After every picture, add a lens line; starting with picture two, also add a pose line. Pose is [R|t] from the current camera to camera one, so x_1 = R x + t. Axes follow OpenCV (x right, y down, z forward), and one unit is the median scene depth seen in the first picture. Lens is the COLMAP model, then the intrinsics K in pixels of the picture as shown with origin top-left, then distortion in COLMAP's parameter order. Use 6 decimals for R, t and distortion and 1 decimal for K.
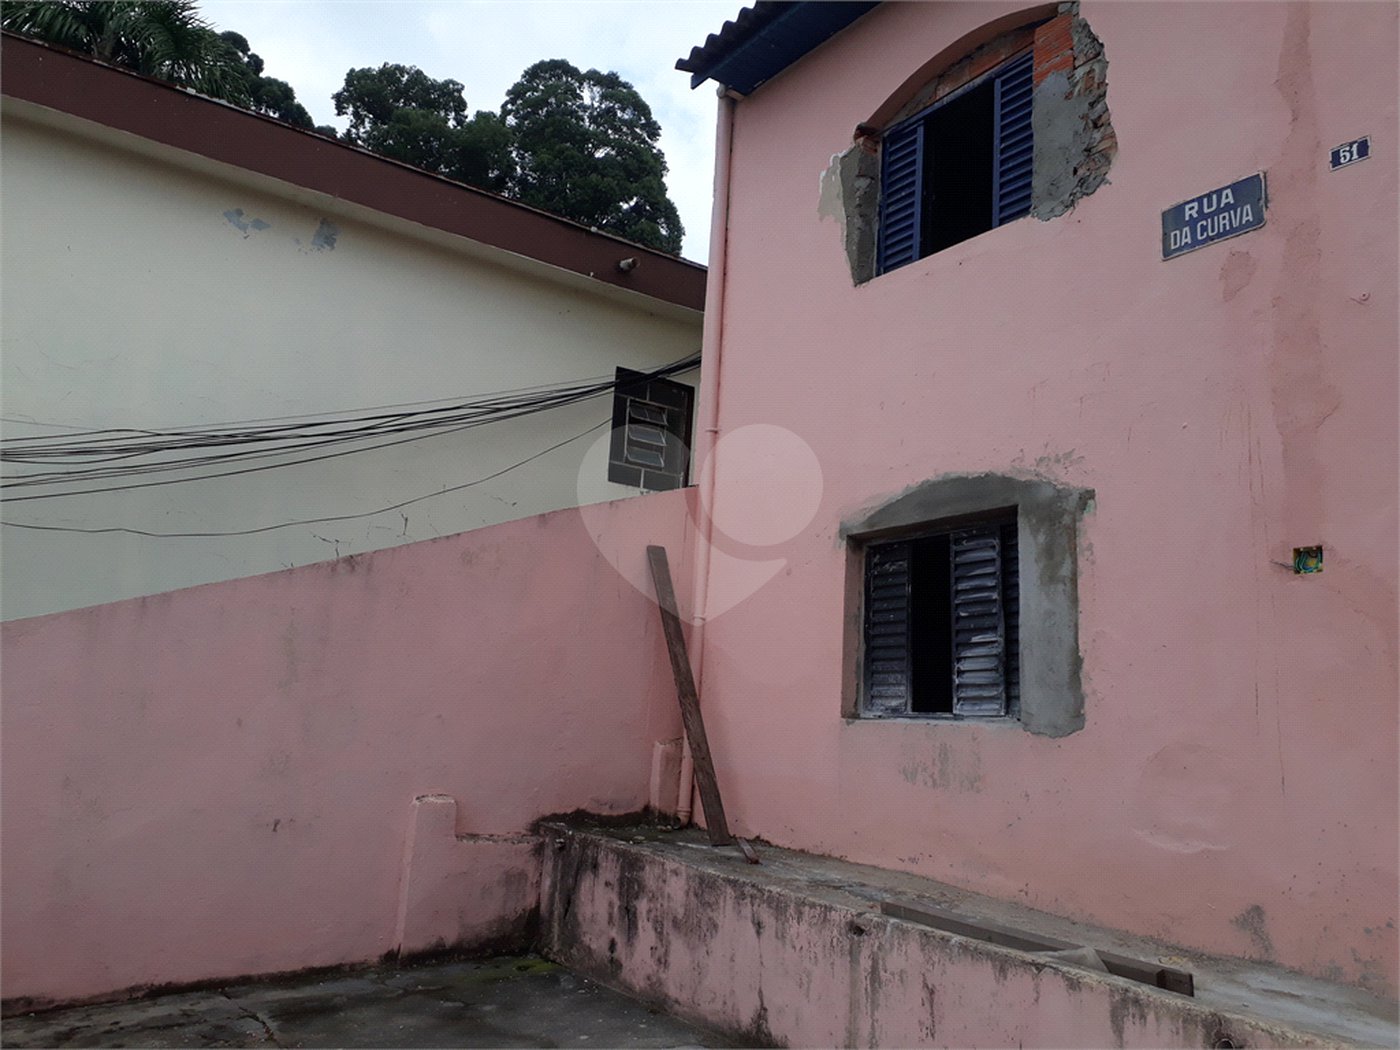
lens RADIAL K [[1129.5, 0, 699.2], [0, 1129.5, 521.3], [0, 0, 1]] dist [0.043901, -0.052465]
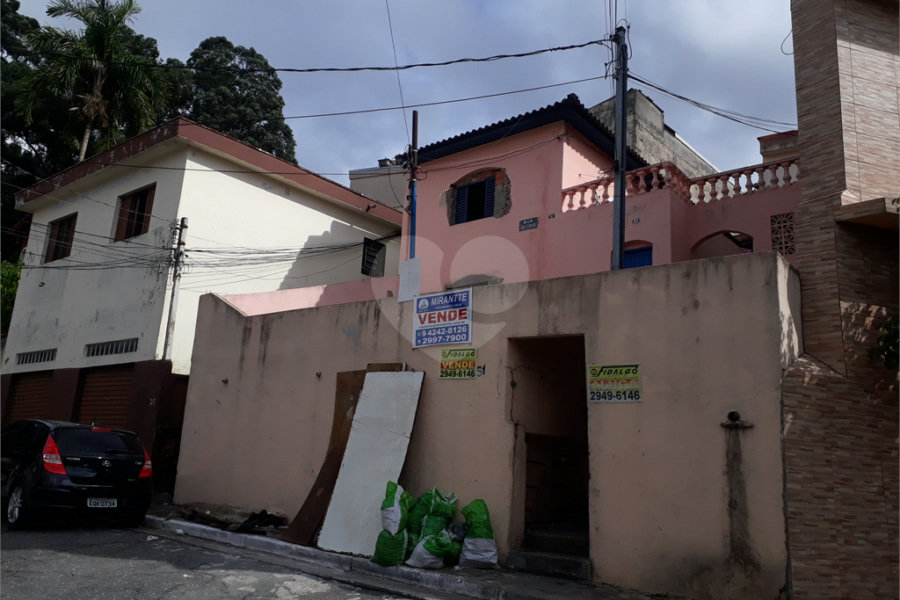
lens RADIAL K [[732.6, 0, 450.2], [0, 732.6, 303.1], [0, 0, 1]] dist [0.061699, -0.084809]
pose [[0.967233, 0.058158, 0.247139, -0.559309], [-0.050265, 0.998008, -0.038131, 0.185452], [-0.248864, 0.024459, 0.968230, -1.723628]]
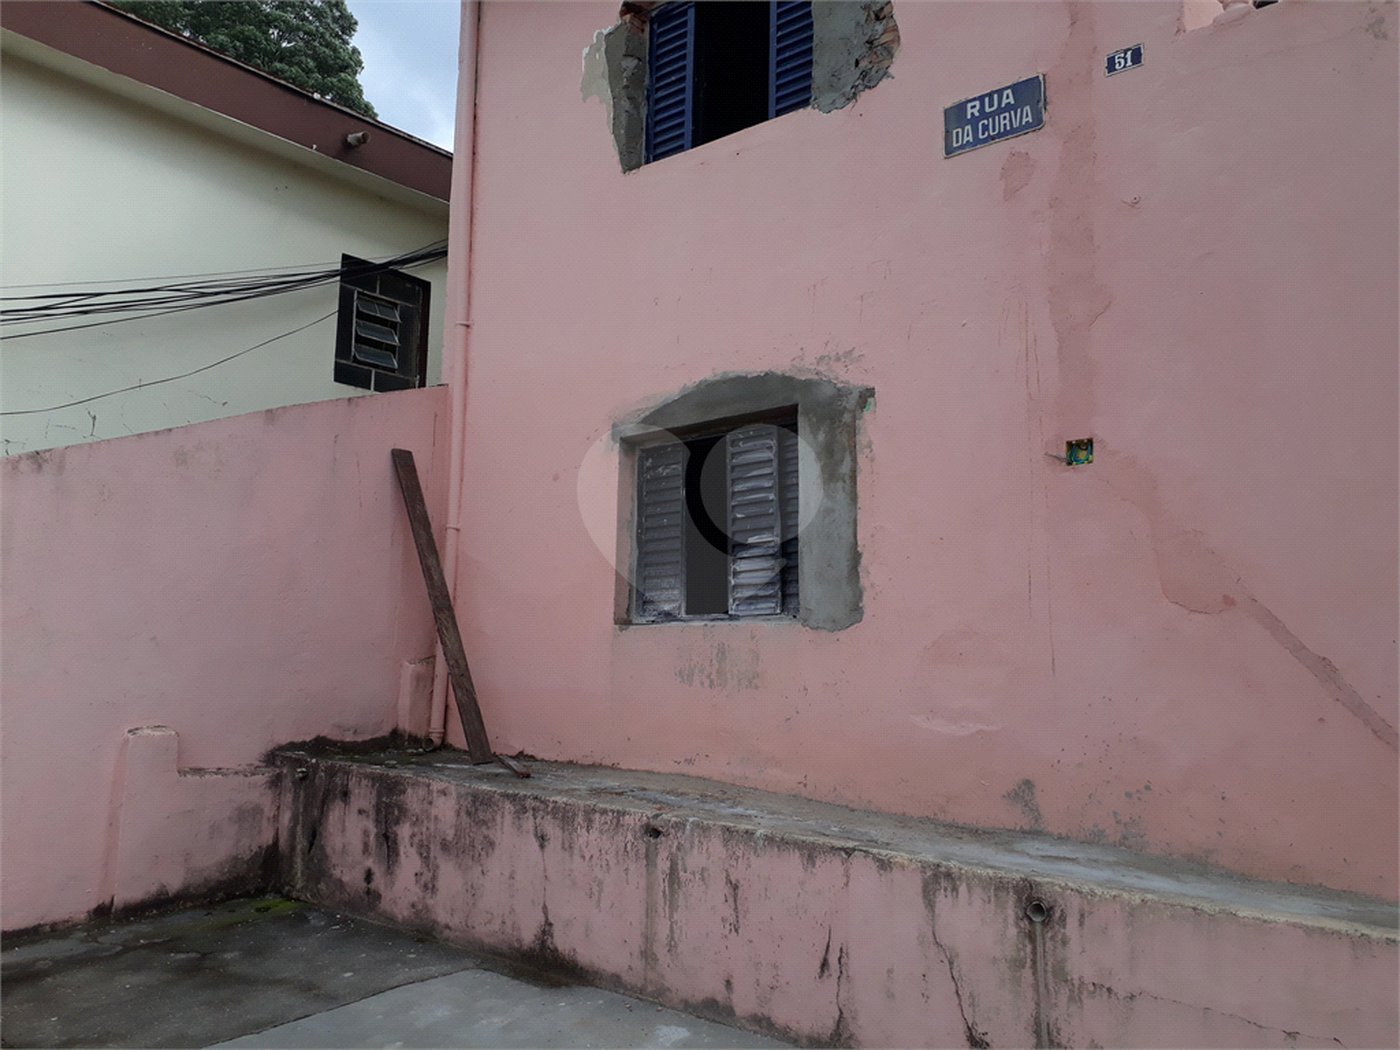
lens RADIAL K [[1129.5, 0, 699.2], [0, 1129.5, 521.3], [0, 0, 1]] dist [0.043901, -0.052465]
pose [[0.965482, -0.006253, 0.260396, -0.058291], [-0.009962, 0.998094, 0.060903, 0.028547], [-0.260280, -0.061395, 0.963579, 0.061238]]
